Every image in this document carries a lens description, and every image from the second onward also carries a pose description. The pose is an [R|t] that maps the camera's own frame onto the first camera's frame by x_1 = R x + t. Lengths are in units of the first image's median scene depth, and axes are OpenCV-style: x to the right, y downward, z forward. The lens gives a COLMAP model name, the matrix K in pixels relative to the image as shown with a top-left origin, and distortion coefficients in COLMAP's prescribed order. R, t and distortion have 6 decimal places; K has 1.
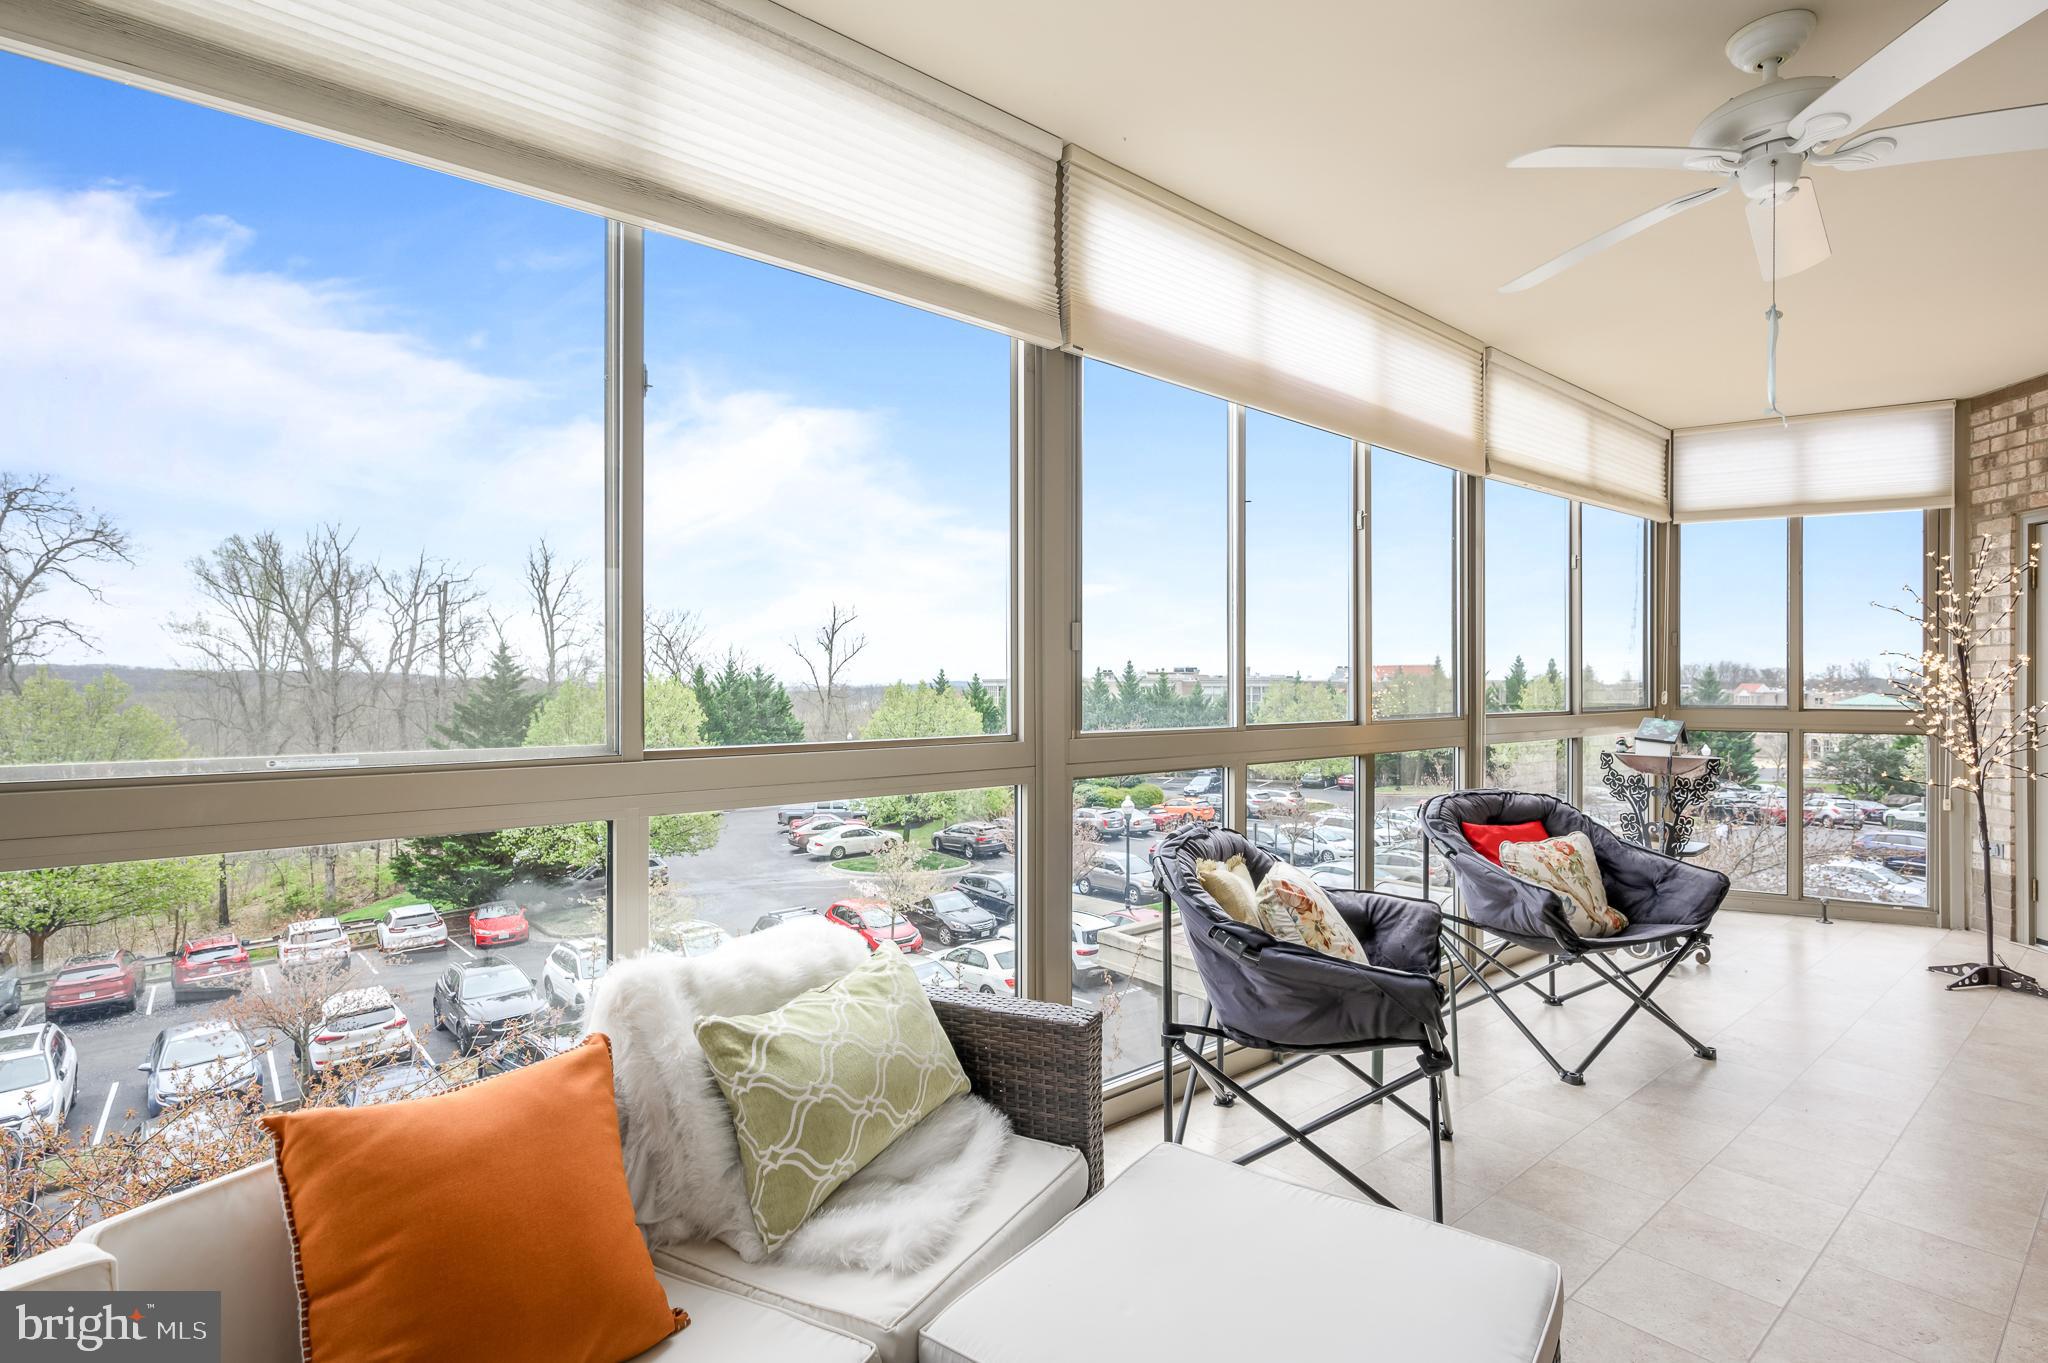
lens RADIAL K [[990.6, 0, 1019.8], [0, 990.6, 677.2], [0, 0, 1]] dist [-0.000636, -0.001003]
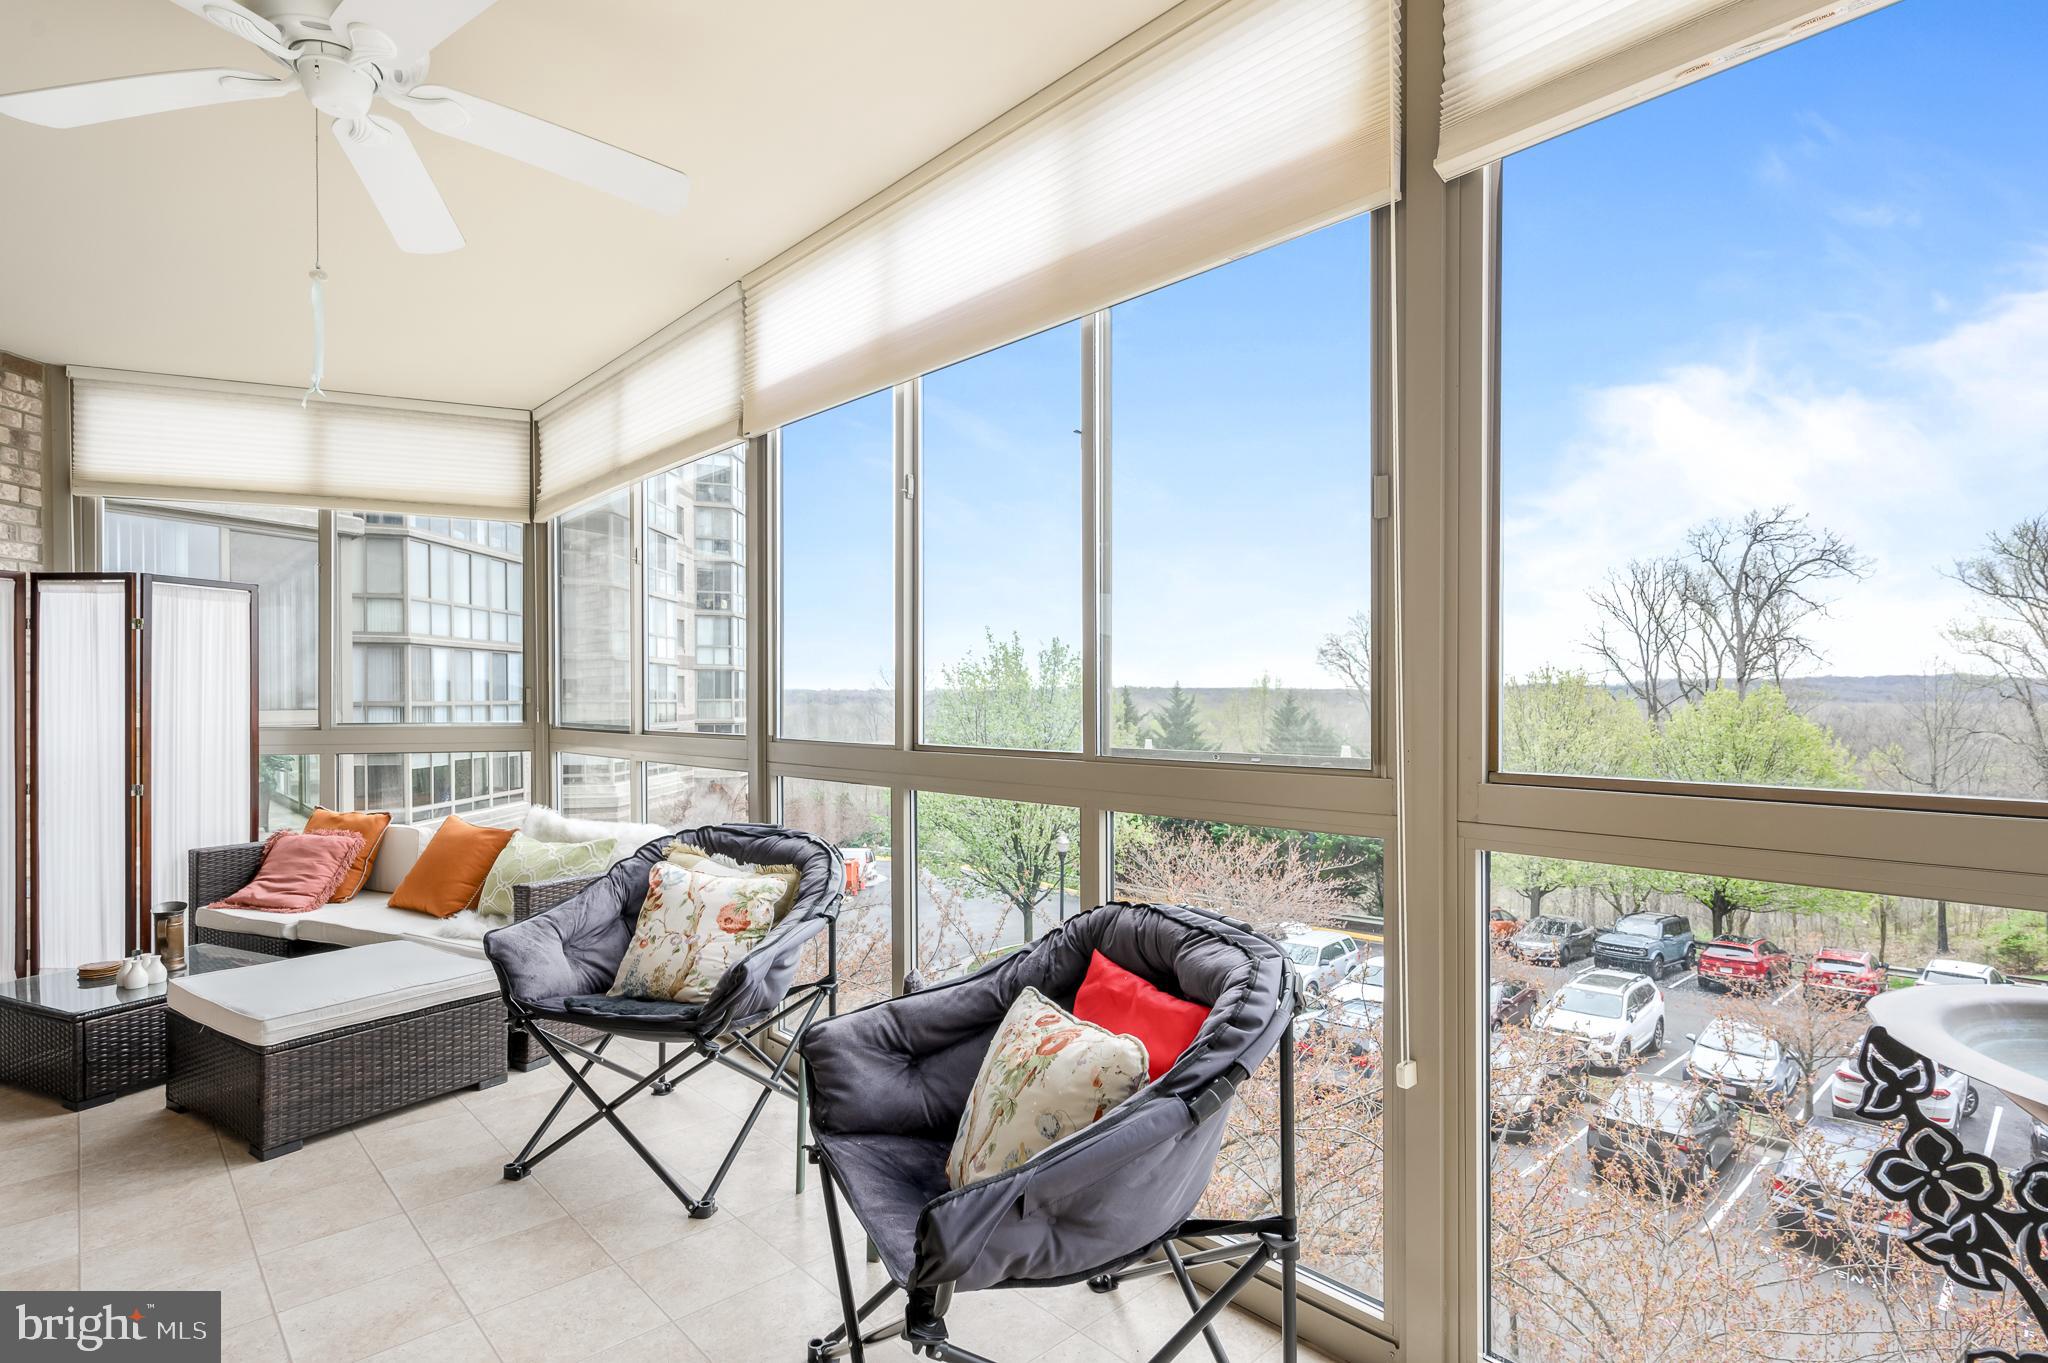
lens RADIAL K [[990.6, 0, 1019.8], [0, 990.6, 677.2], [0, 0, 1]] dist [-0.000636, -0.001003]
pose [[0.074877, -0.013029, -0.997108, 0.198896], [0.003259, 0.999912, -0.012821, -0.000678], [0.997187, -0.002289, 0.074913, 0.174071]]
